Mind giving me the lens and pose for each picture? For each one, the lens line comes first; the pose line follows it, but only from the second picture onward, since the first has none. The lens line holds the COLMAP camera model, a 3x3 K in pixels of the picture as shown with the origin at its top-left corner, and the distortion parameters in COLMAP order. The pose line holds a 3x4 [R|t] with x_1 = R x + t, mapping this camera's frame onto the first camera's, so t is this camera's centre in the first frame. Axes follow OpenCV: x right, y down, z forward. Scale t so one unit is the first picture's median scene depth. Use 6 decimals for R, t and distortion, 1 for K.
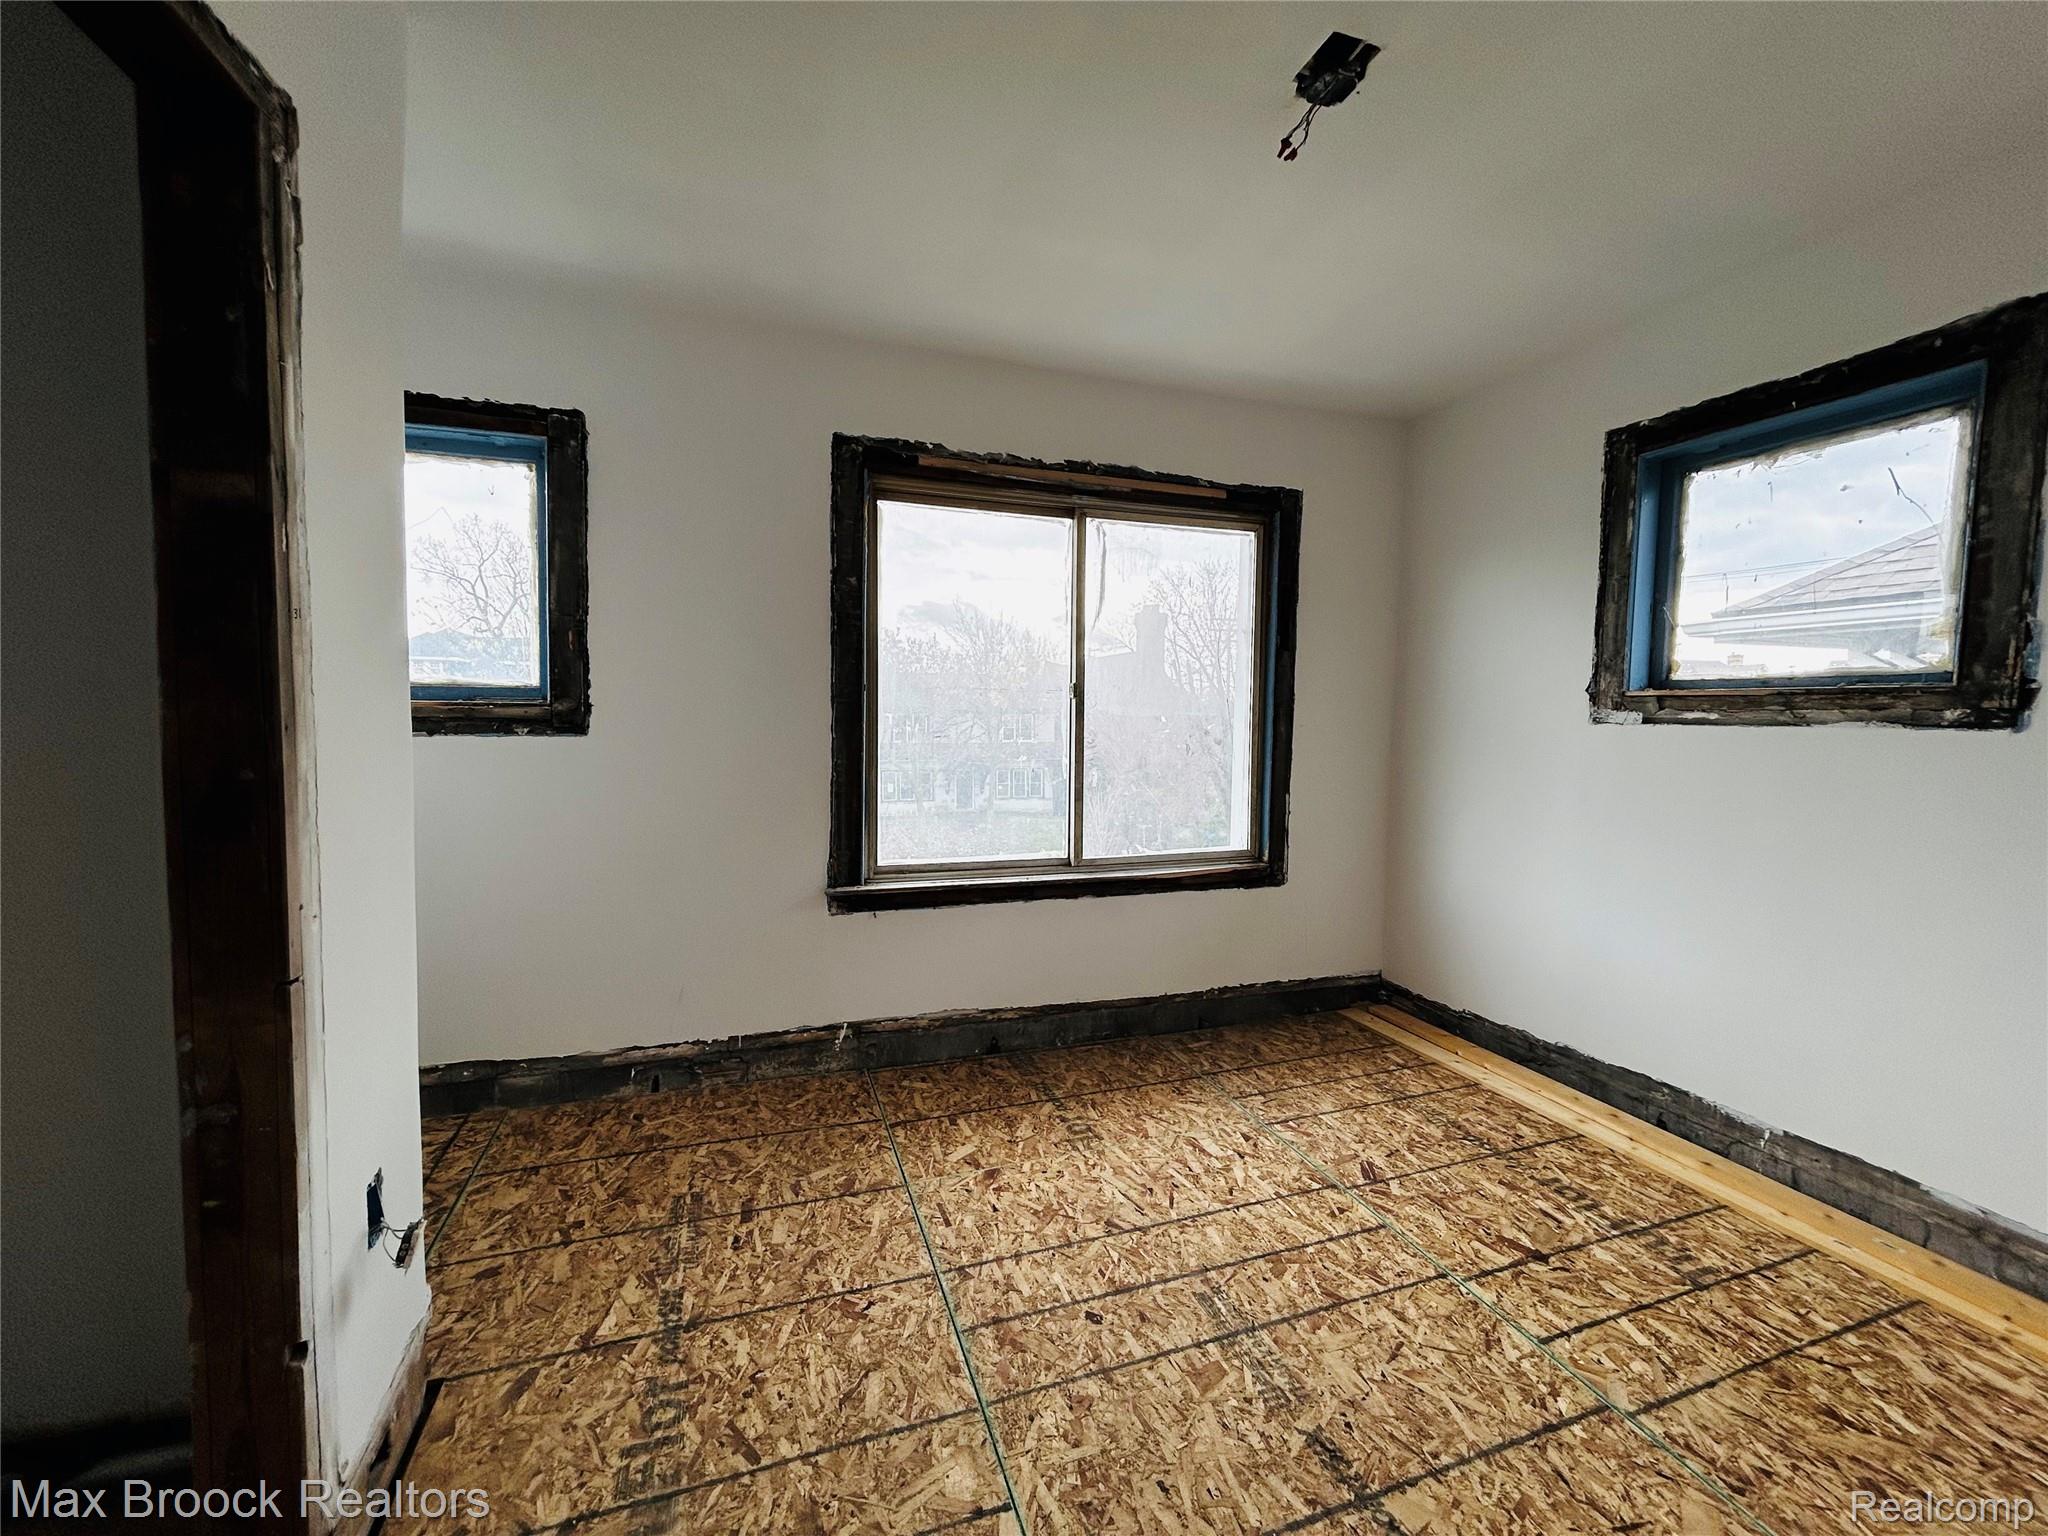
lens RADIAL K [[823.6, 0, 1023.2], [0, 823.6, 766.7], [0, 0, 1]] dist [-0.001232, 0.000138]
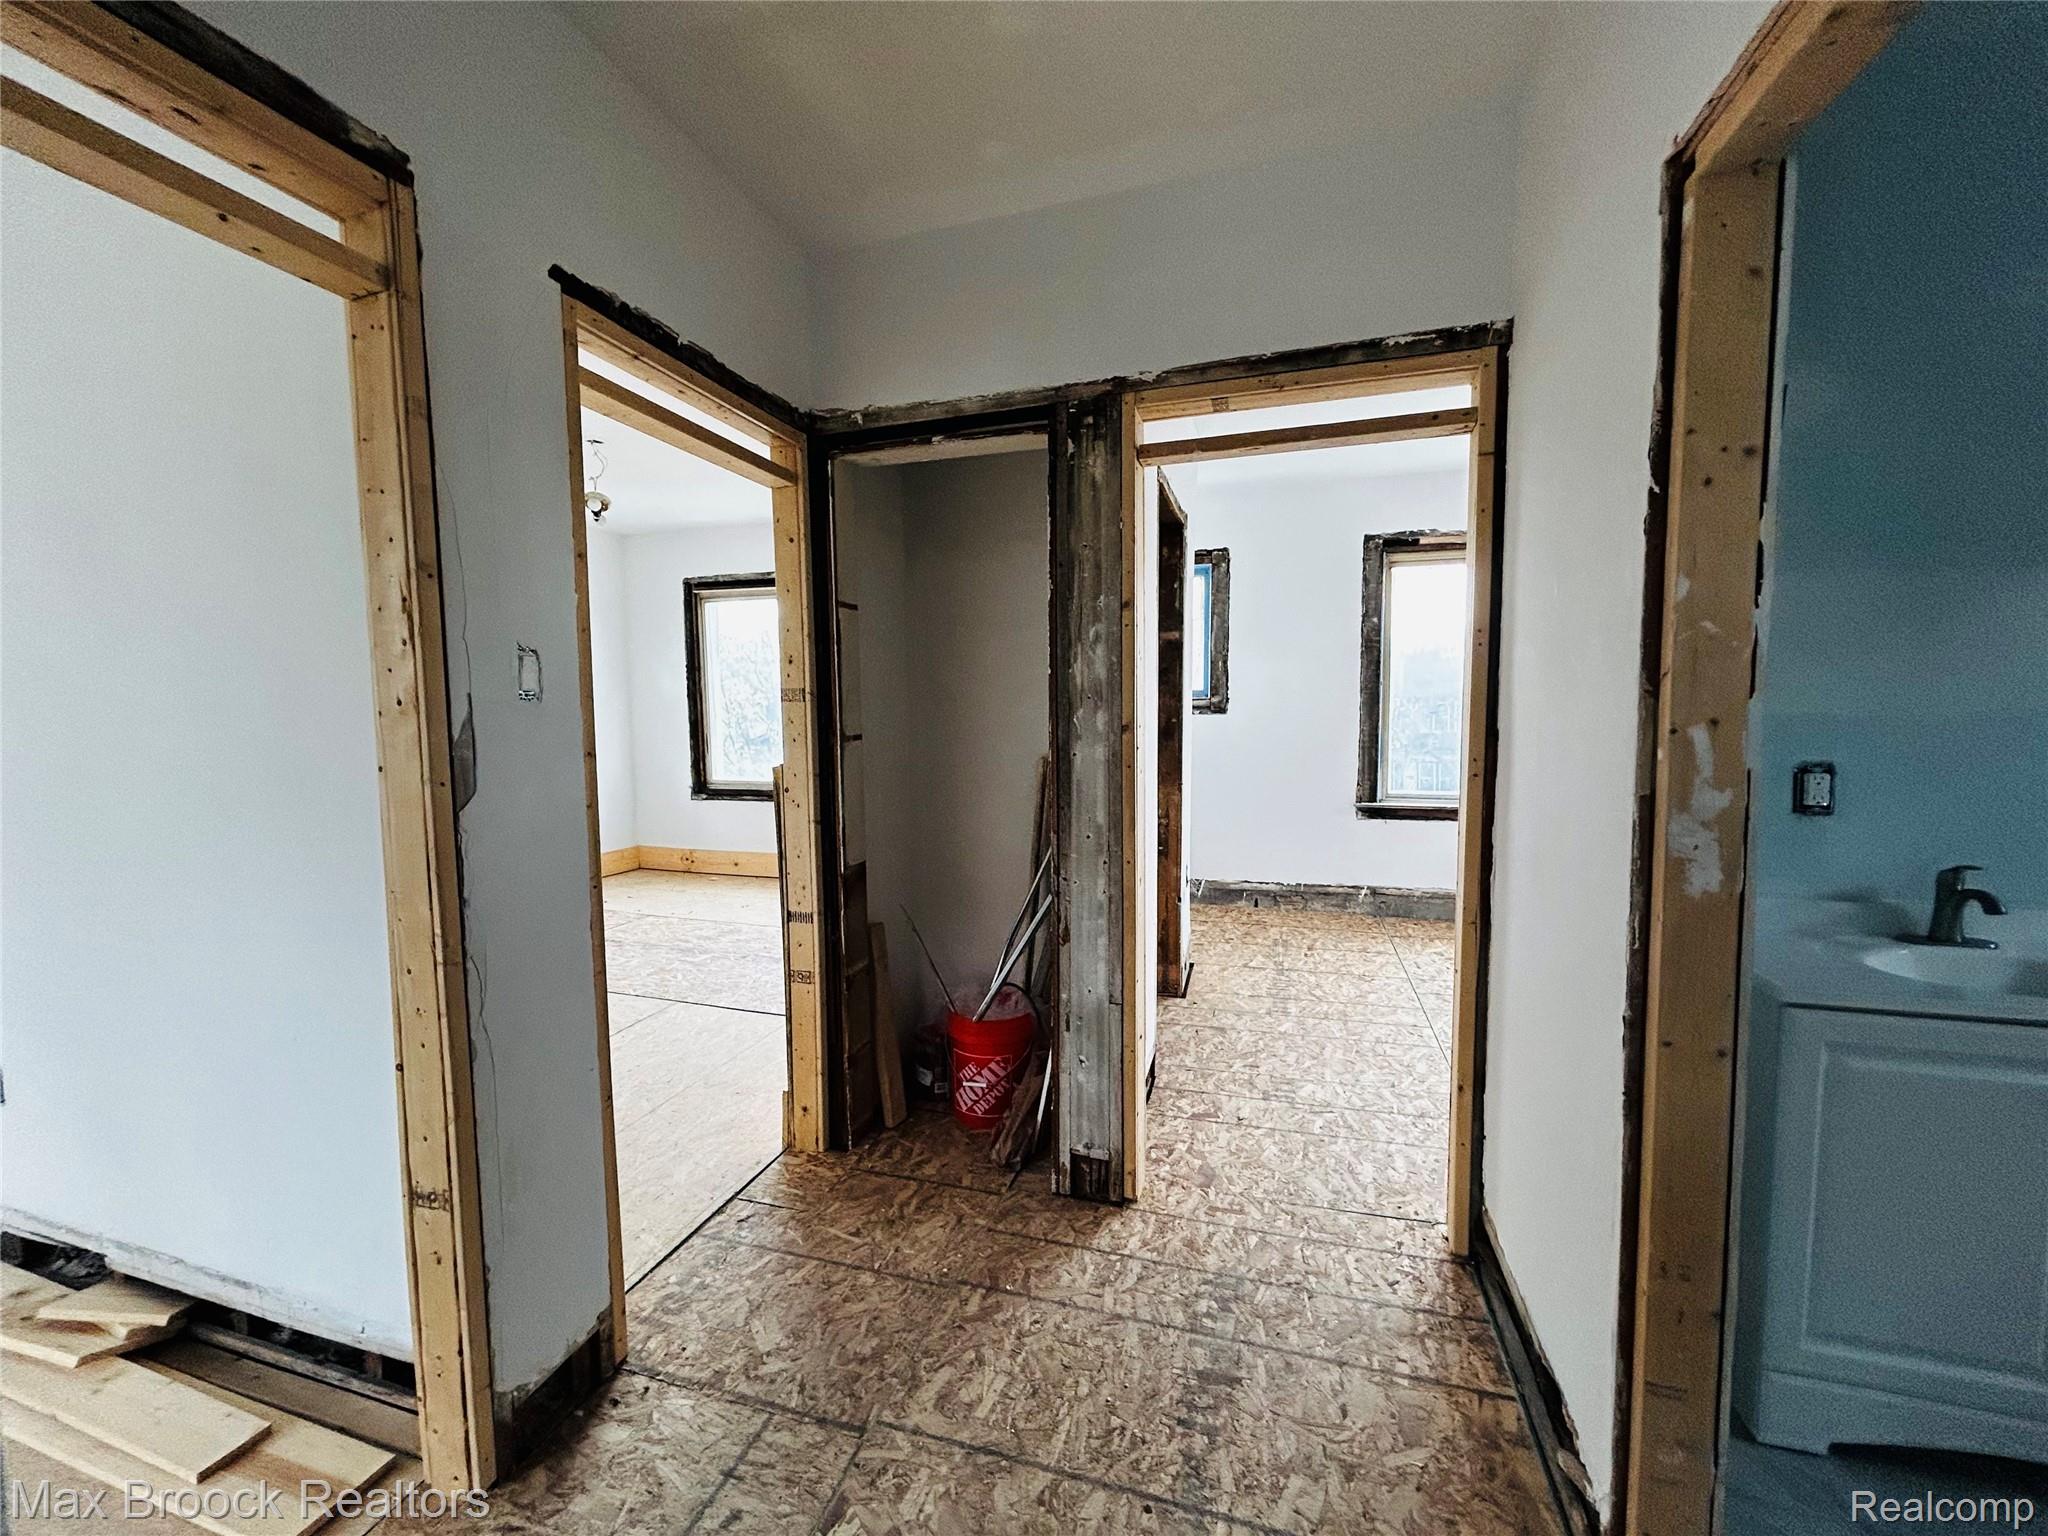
lens RADIAL K [[823.6, 0, 1021.9], [0, 823.6, 766.2], [0, 0, 1]] dist [-0.001232, 0.000138]
pose [[0.811693, 0.017819, -0.583812, 0.241790], [-0.013103, 0.999839, 0.012298, 0.076609], [0.583937, -0.002332, 0.811796, -0.974918]]
